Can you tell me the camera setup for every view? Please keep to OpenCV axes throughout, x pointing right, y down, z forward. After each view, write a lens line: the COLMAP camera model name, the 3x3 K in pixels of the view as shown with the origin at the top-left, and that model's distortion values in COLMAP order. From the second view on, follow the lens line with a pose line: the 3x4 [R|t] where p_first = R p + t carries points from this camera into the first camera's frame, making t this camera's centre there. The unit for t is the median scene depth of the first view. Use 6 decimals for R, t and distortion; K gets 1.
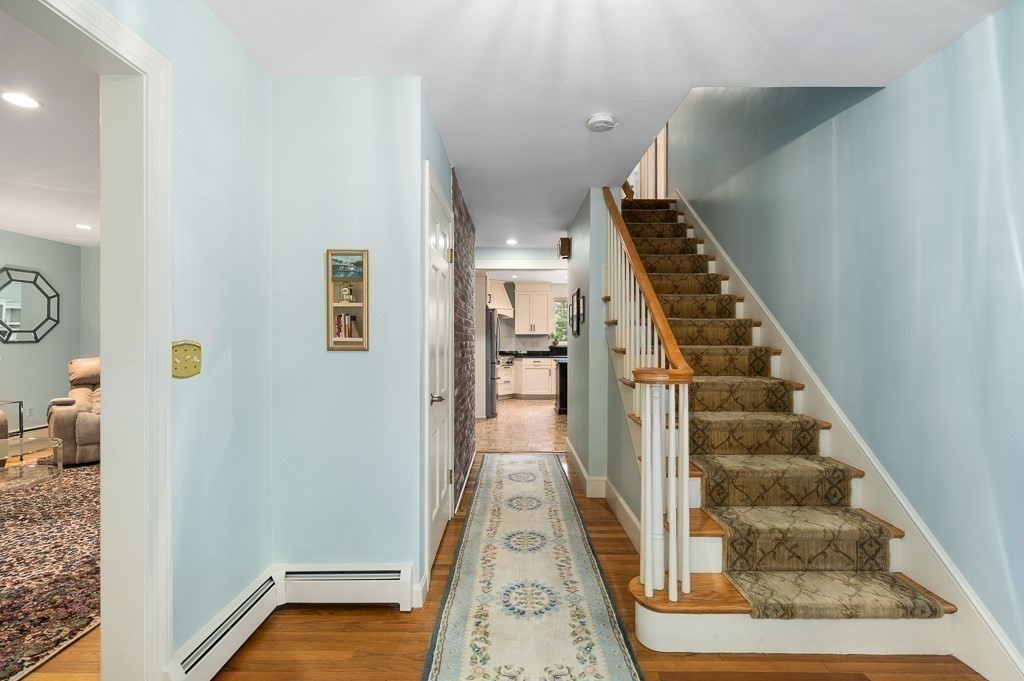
lens RADIAL K [[449.4, 0, 512.0], [0, 449.4, 340.5], [0, 0, 1]] dist [0.000222, 0.000593]
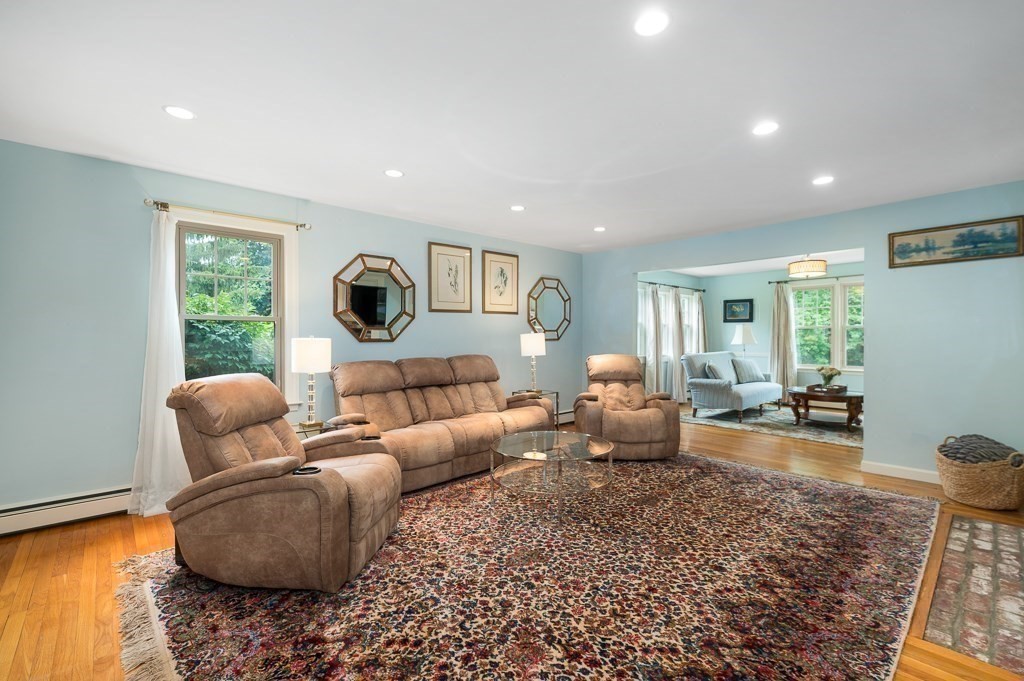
lens RADIAL K [[449.4, 0, 512.0], [0, 449.4, 340.5], [0, 0, 1]] dist [0.000222, 0.000593]
pose [[0.676762, 0.002098, -0.736198, -0.402089], [0.002227, 0.999986, 0.004897, -0.000482], [0.736198, -0.004954, 0.676748, 0.179669]]
